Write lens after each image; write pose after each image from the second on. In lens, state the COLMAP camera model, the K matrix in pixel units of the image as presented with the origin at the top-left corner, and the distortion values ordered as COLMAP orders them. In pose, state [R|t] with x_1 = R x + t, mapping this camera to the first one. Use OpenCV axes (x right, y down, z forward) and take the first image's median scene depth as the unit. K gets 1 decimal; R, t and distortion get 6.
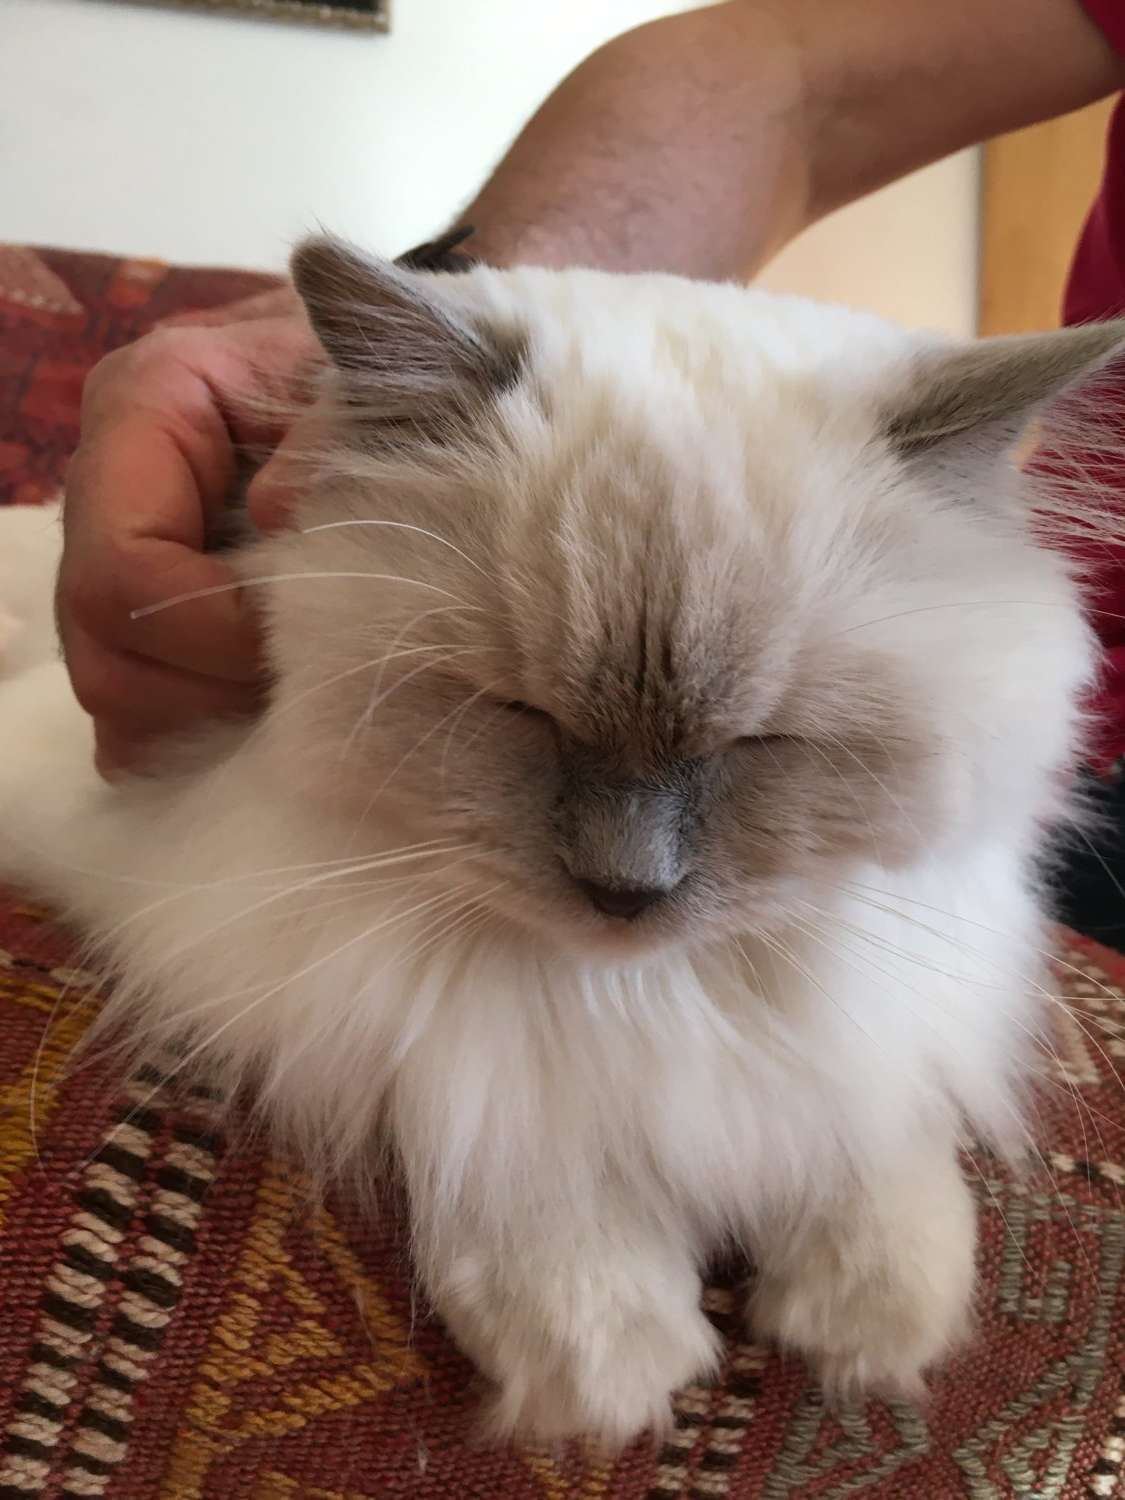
lens RADIAL K [[1317.5, 0, 543.2], [0, 1317.5, 780.9], [0, 0, 1]] dist [-0.001981, -0.063056]
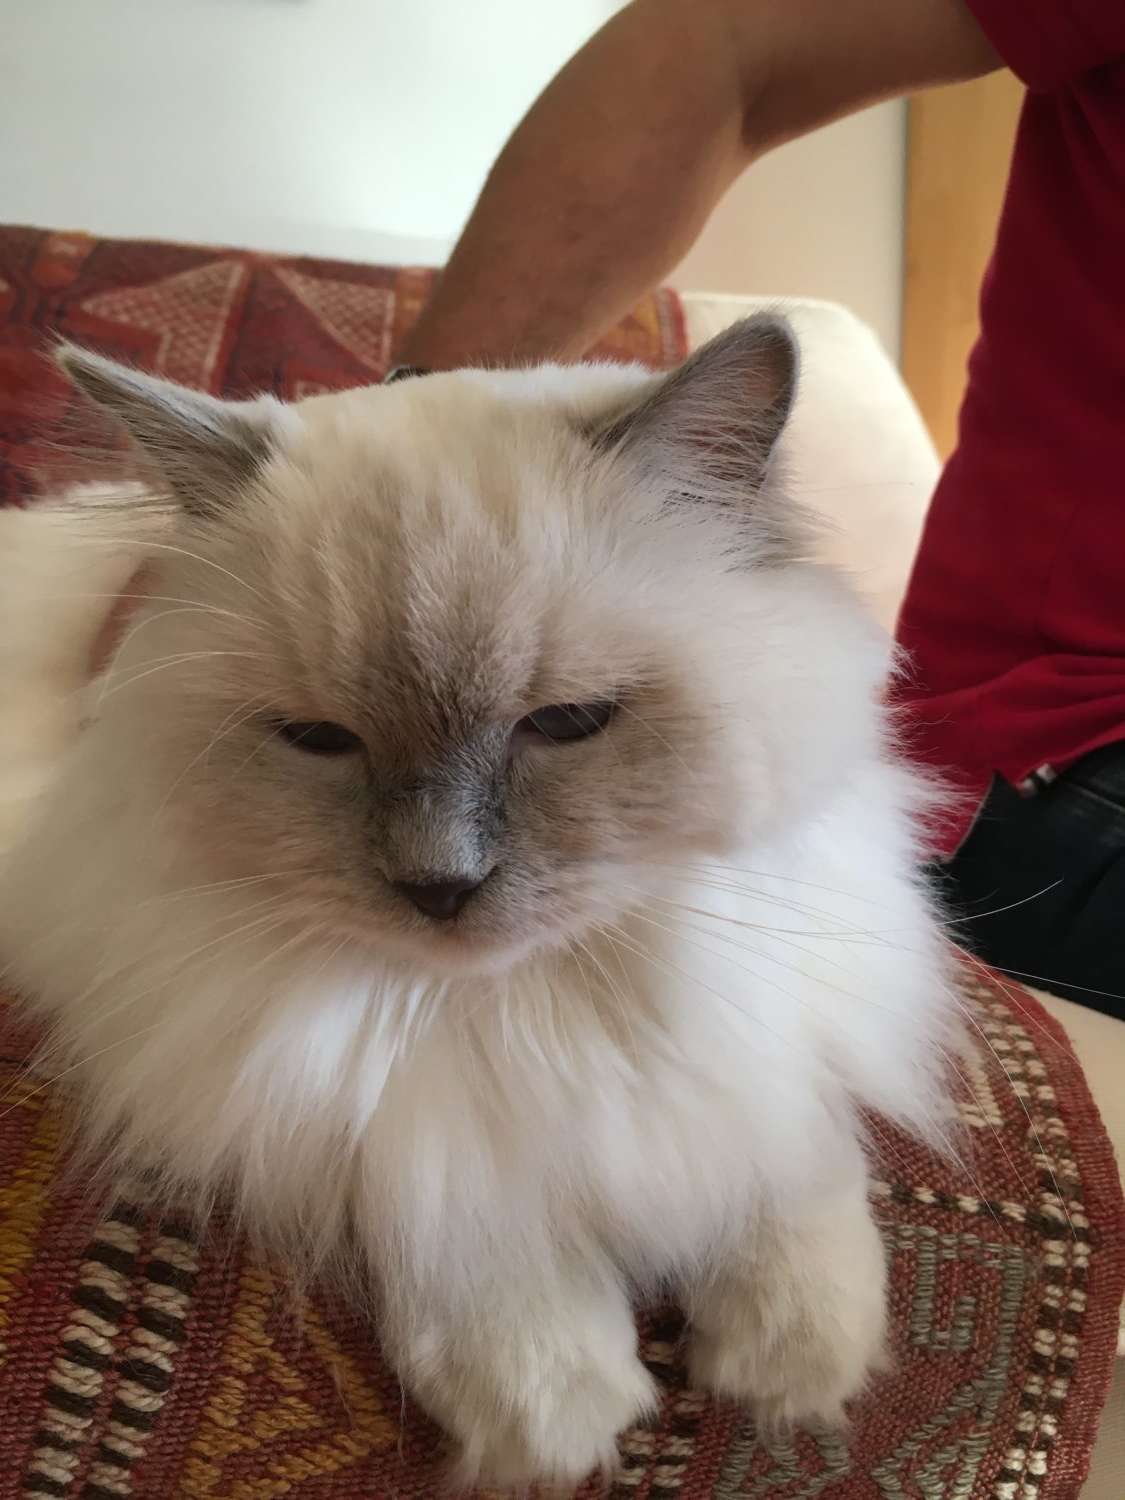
lens RADIAL K [[1317.5, 0, 553.9], [0, 1317.5, 750.8], [0, 0, 1]] dist [-0.001981, -0.063056]
pose [[0.998234, -0.015299, 0.057401, -0.012999], [0.013636, 0.999479, 0.029247, -0.153445], [-0.057819, -0.028412, 0.997923, -0.088160]]
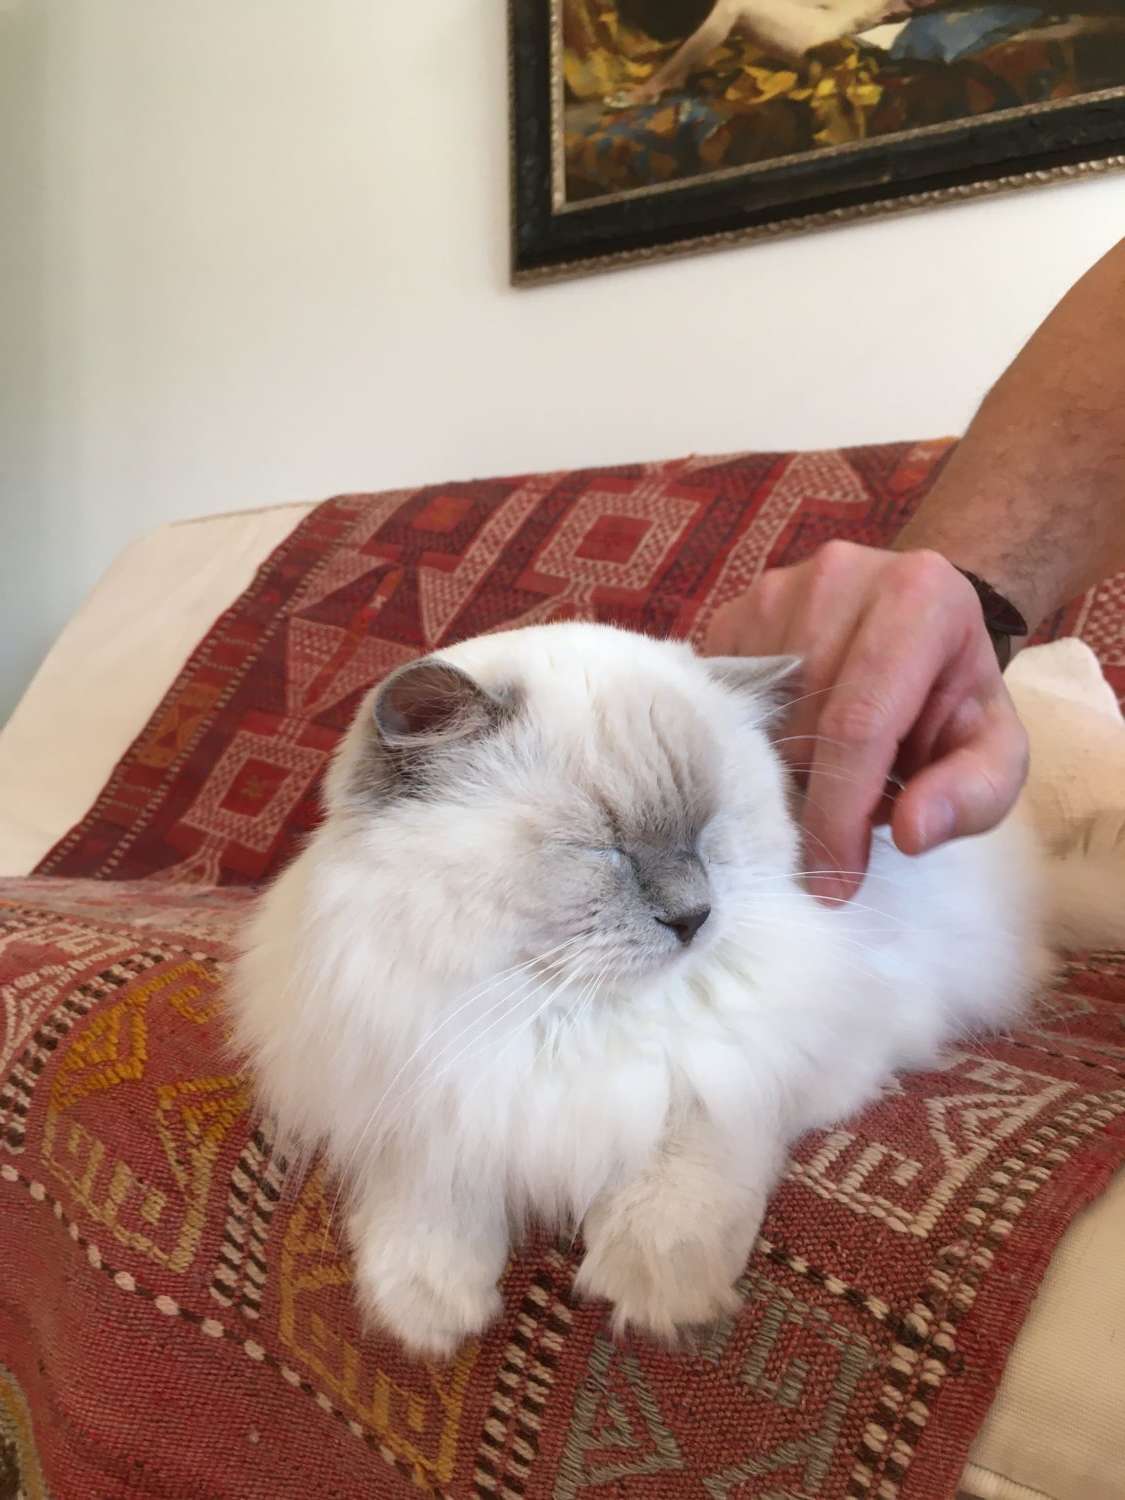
lens RADIAL K [[1317.5, 0, 557.4], [0, 1317.5, 735.8], [0, 0, 1]] dist [-0.001981, -0.063056]
pose [[0.708429, -0.026386, -0.705289, 1.298378], [-0.048346, 0.995140, -0.085790, -0.119873], [0.704125, 0.094874, 0.703710, -0.105829]]
